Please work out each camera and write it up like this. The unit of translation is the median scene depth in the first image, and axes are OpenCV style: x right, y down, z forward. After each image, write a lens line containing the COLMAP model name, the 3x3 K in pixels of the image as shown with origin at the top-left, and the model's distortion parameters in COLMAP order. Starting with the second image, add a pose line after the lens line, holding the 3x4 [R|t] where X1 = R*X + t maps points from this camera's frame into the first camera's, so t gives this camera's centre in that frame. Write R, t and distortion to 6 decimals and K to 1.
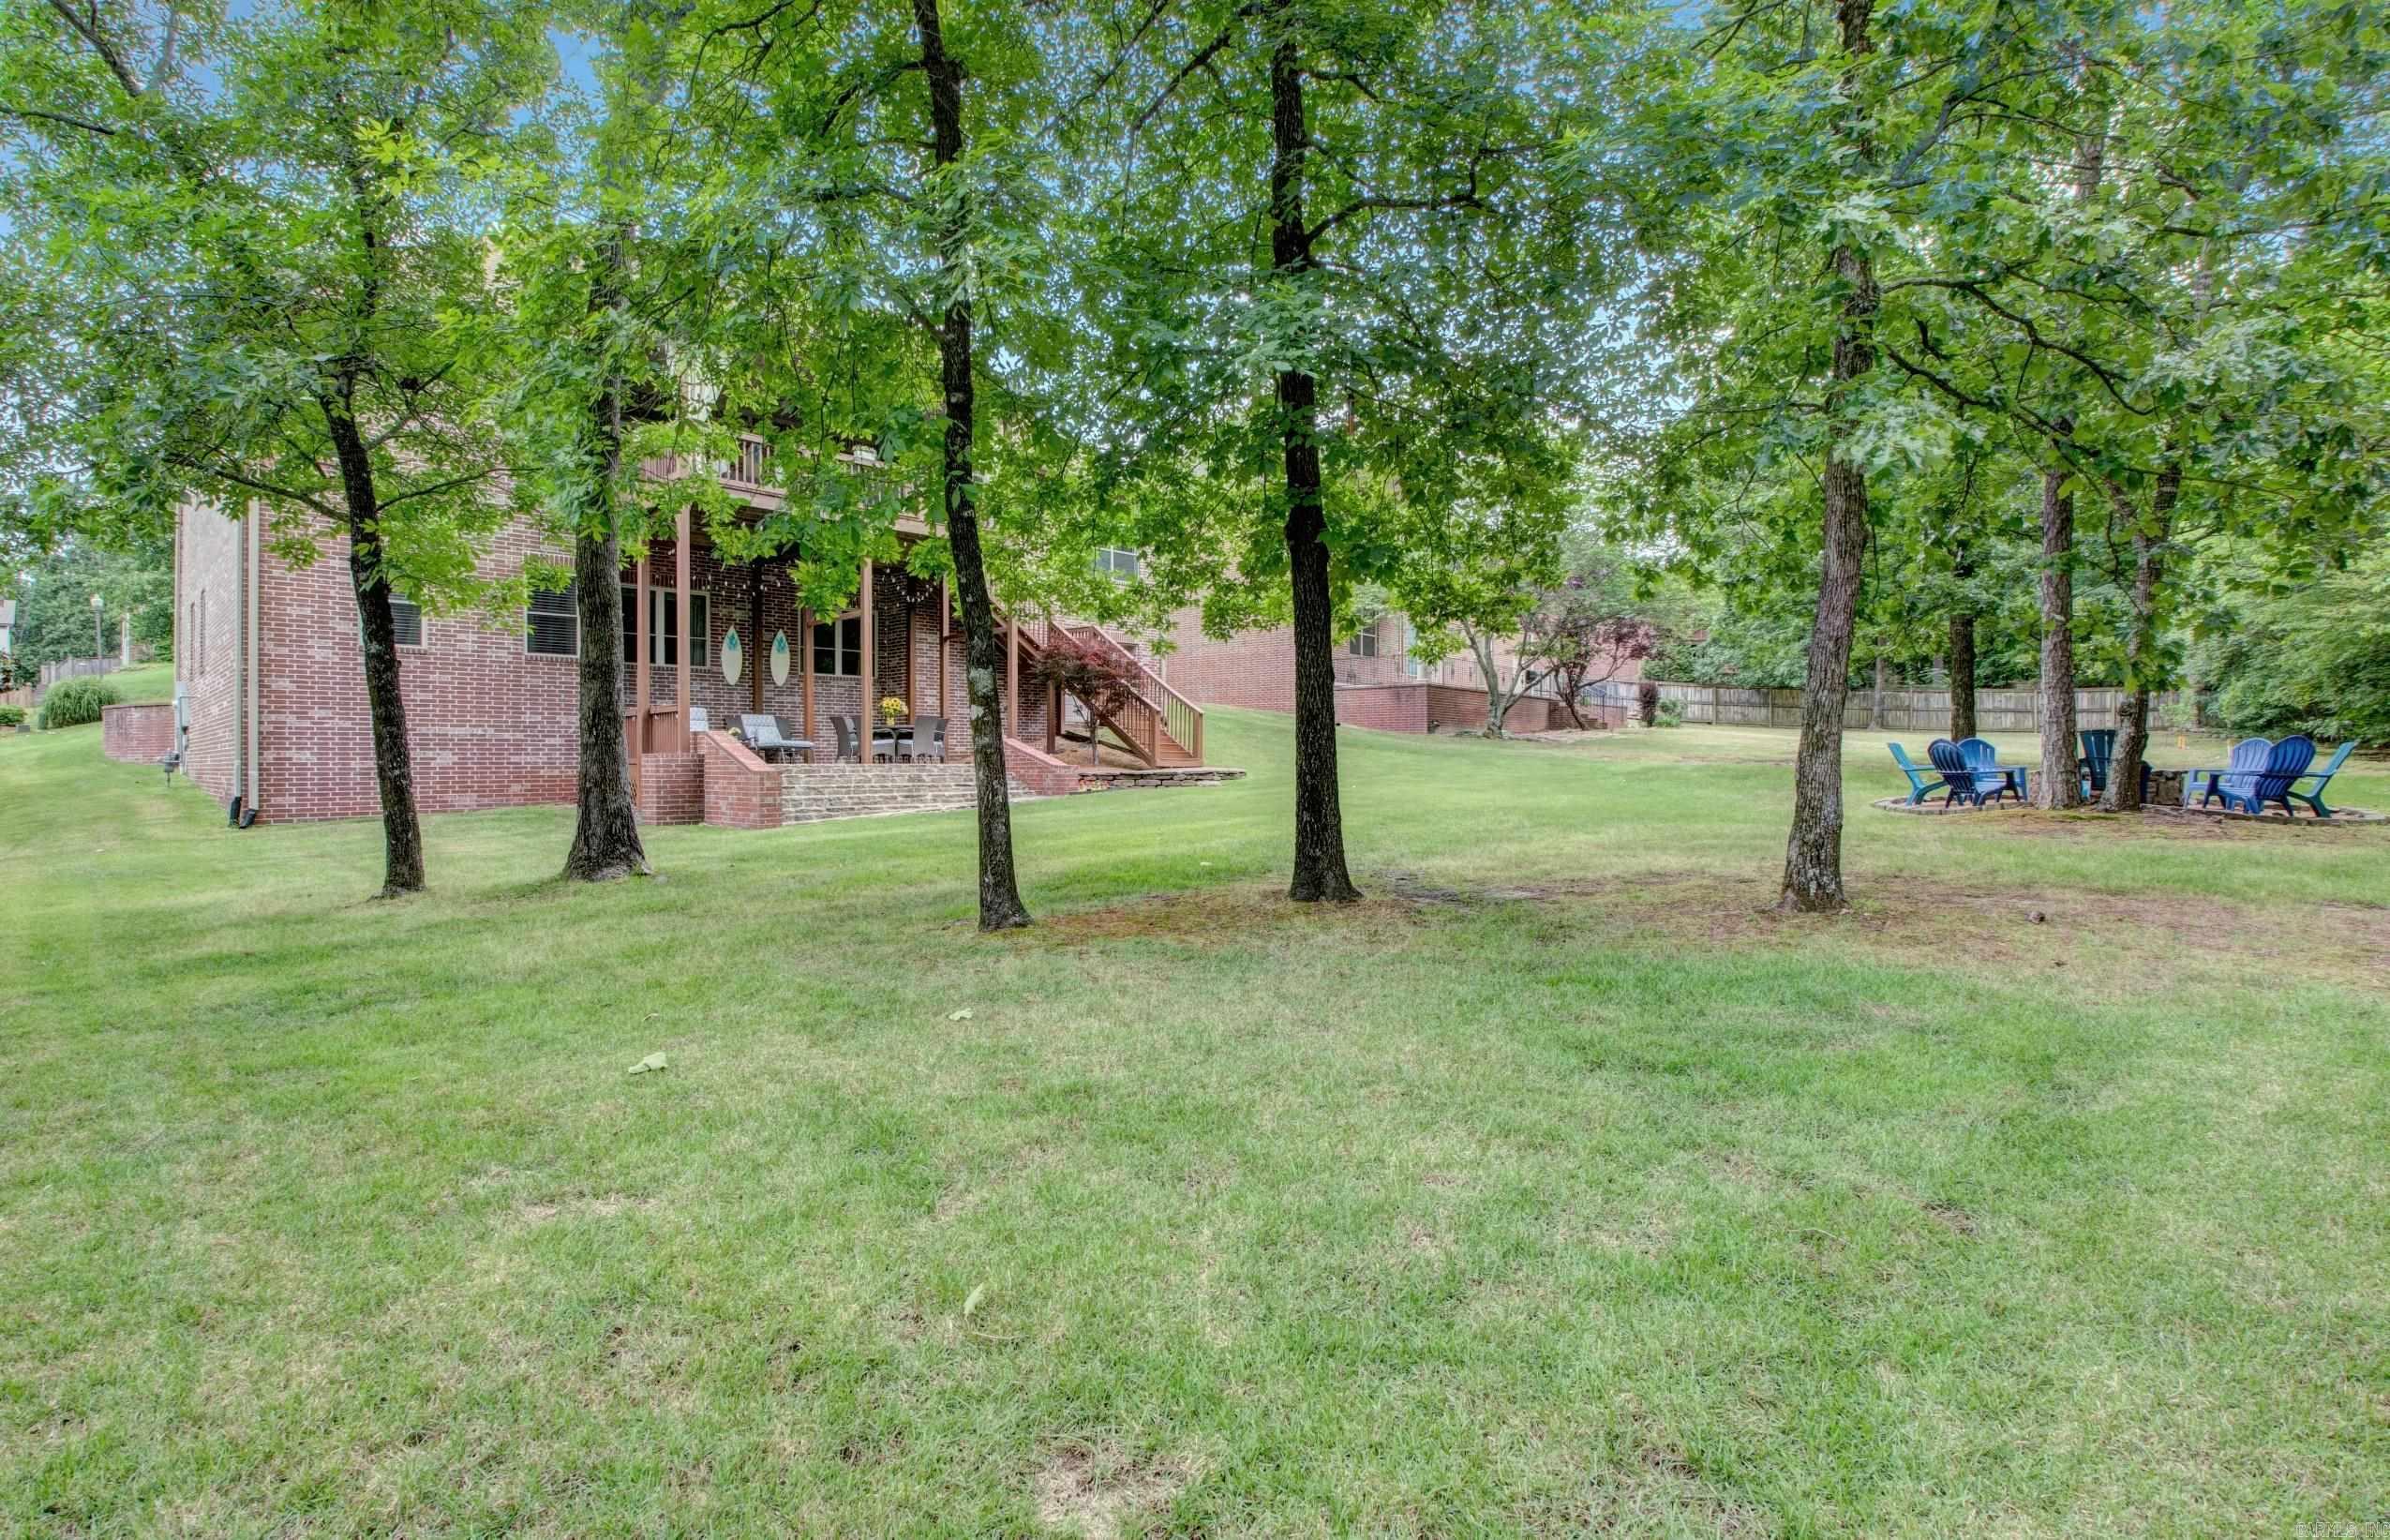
lens RADIAL K [[1108.9, 0, 1204.7], [0, 1108.9, 770.5], [0, 0, 1]] dist [-0.005987, -0.013874]
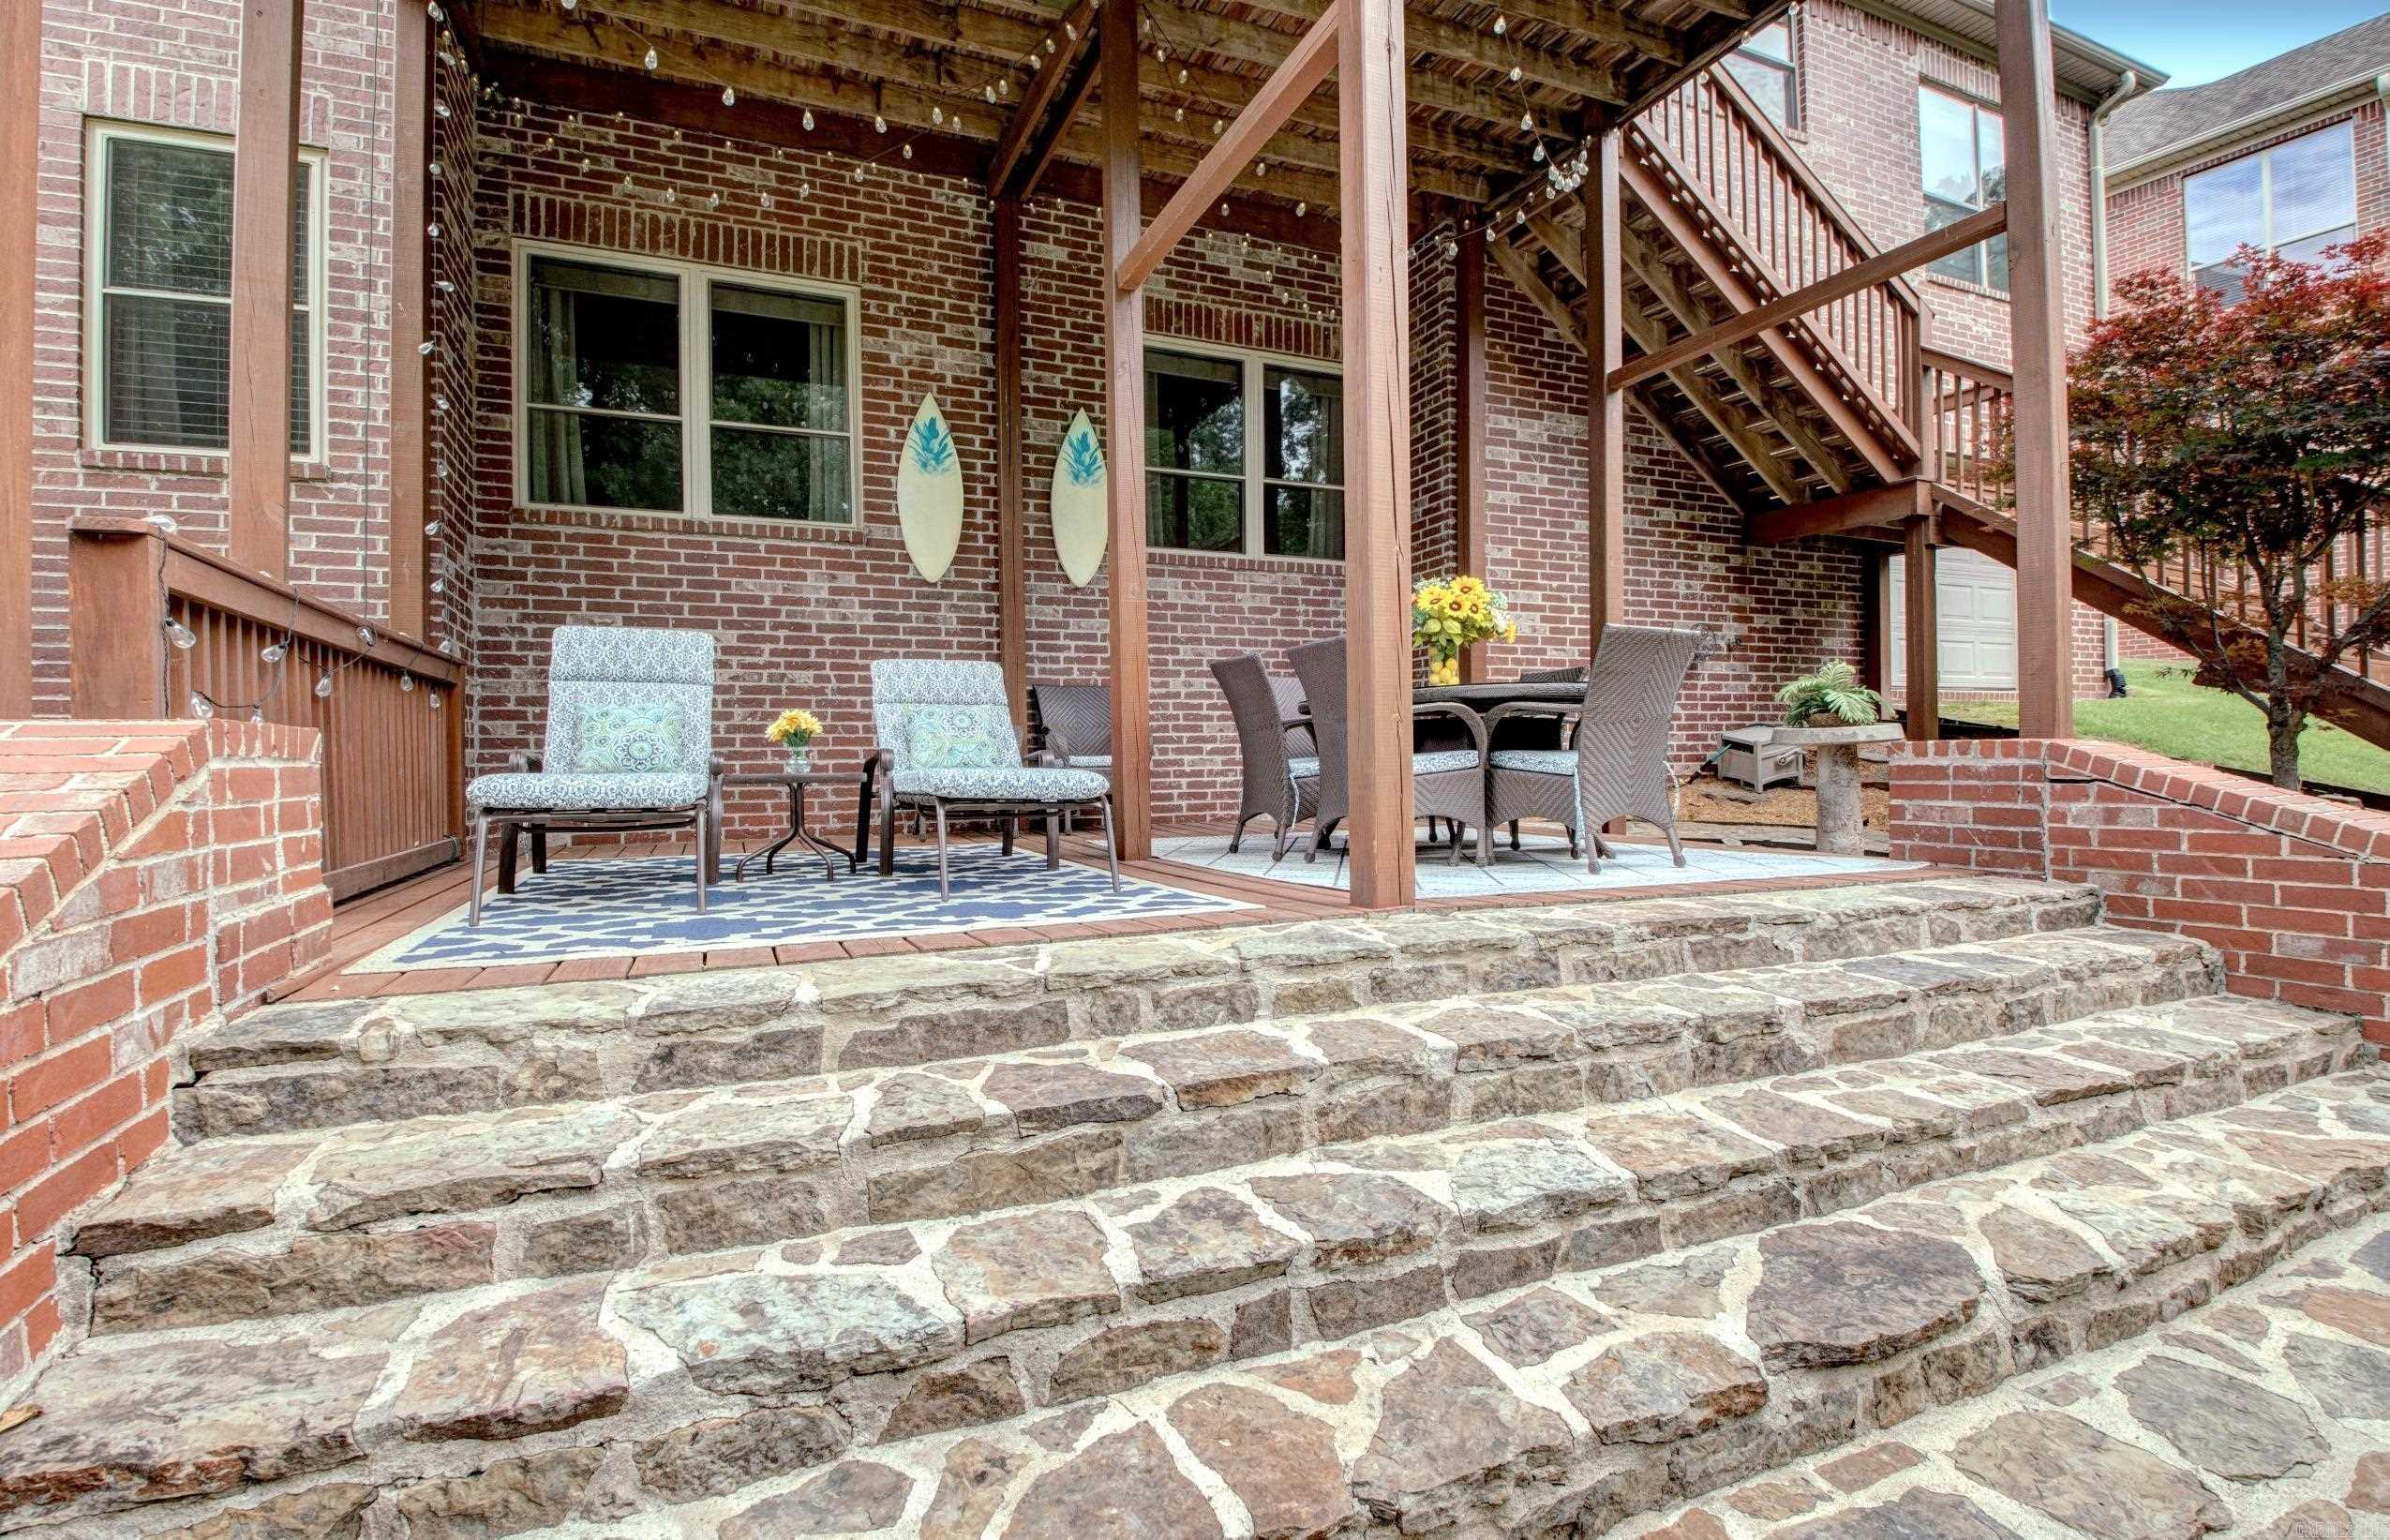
lens RADIAL K [[1108.9, 0, 1191.2], [0, 1108.9, 762.7], [0, 0, 1]] dist [-0.005987, -0.013874]
pose [[0.923932, -0.003965, -0.382537, -0.238876], [0.003711, 0.999992, -0.001402, -0.024592], [0.382540, -0.000124, 0.923939, 0.742613]]
